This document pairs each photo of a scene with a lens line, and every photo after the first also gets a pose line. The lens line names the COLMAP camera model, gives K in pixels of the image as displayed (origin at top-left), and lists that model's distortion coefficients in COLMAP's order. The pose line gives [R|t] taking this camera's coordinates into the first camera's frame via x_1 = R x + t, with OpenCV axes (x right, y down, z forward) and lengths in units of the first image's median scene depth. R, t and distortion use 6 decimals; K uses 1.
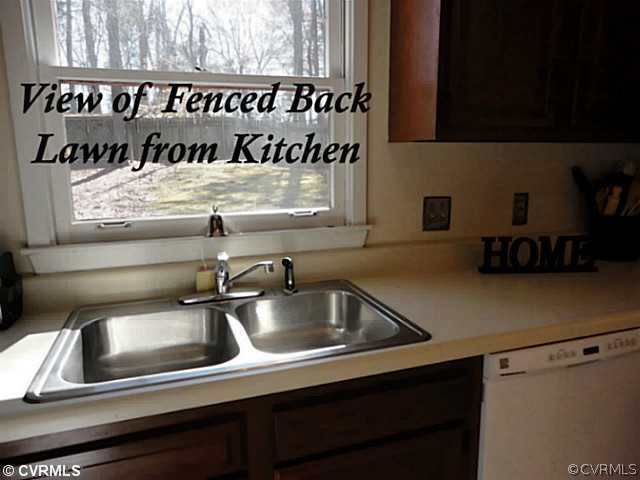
lens RADIAL K [[465.9, 0, 321.6], [0, 465.9, 240.3], [0, 0, 1]] dist [-0.008178, 0.000073]
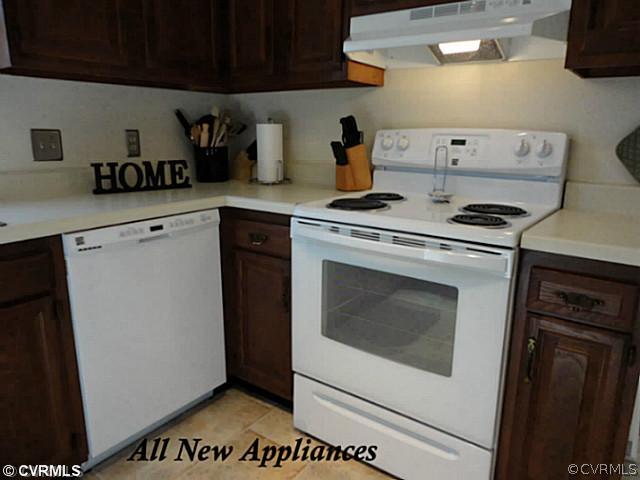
lens RADIAL K [[465.9, 0, 319.2], [0, 465.9, 239.7], [0, 0, 1]] dist [-0.008178, 0.000073]
pose [[0.823050, -0.117664, 0.555647, 0.146976], [0.094477, 0.993039, 0.070342, 0.153136], [-0.560056, -0.005399, 0.828437, -0.273542]]
